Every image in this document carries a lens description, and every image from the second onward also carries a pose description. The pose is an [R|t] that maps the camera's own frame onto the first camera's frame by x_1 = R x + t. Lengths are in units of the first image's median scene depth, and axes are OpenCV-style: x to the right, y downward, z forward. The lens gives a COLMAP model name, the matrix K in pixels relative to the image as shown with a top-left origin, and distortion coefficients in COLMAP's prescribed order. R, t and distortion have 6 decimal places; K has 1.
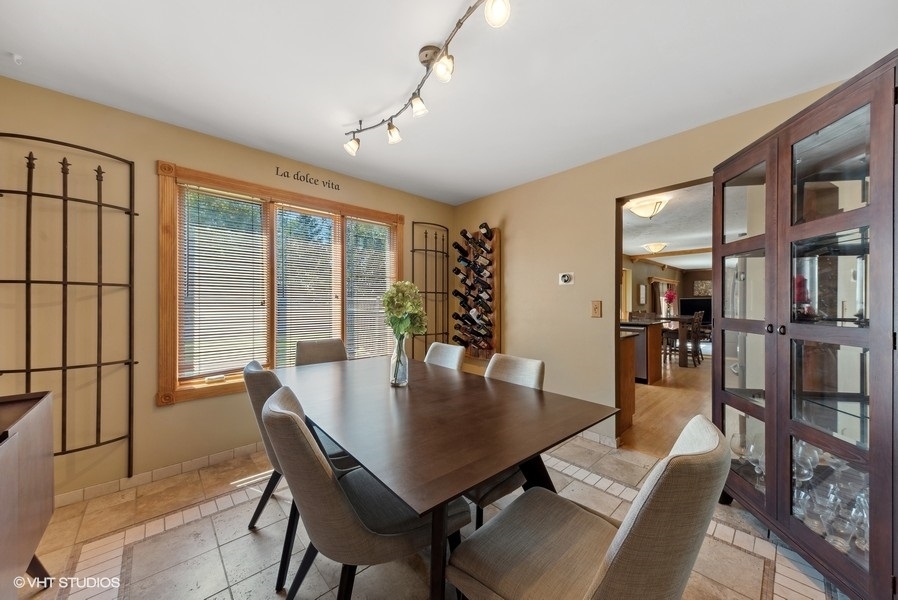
lens RADIAL K [[314.8, 0, 450.1], [0, 314.8, 302.8], [0, 0, 1]] dist [0.000326, -0.000006]
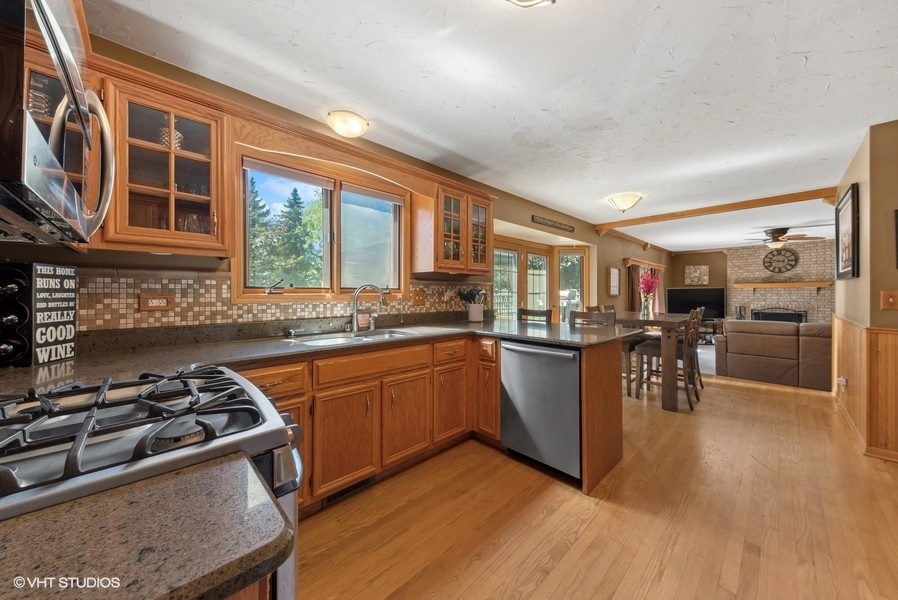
lens RADIAL K [[314.8, 0, 448.1], [0, 314.8, 294.3], [0, 0, 1]] dist [0.000326, -0.000006]
pose [[0.999848, -0.003358, 0.017089, 0.222576], [0.003364, 0.999994, -0.000285, 0.000836], [-0.017088, 0.000342, 0.999854, 0.294555]]
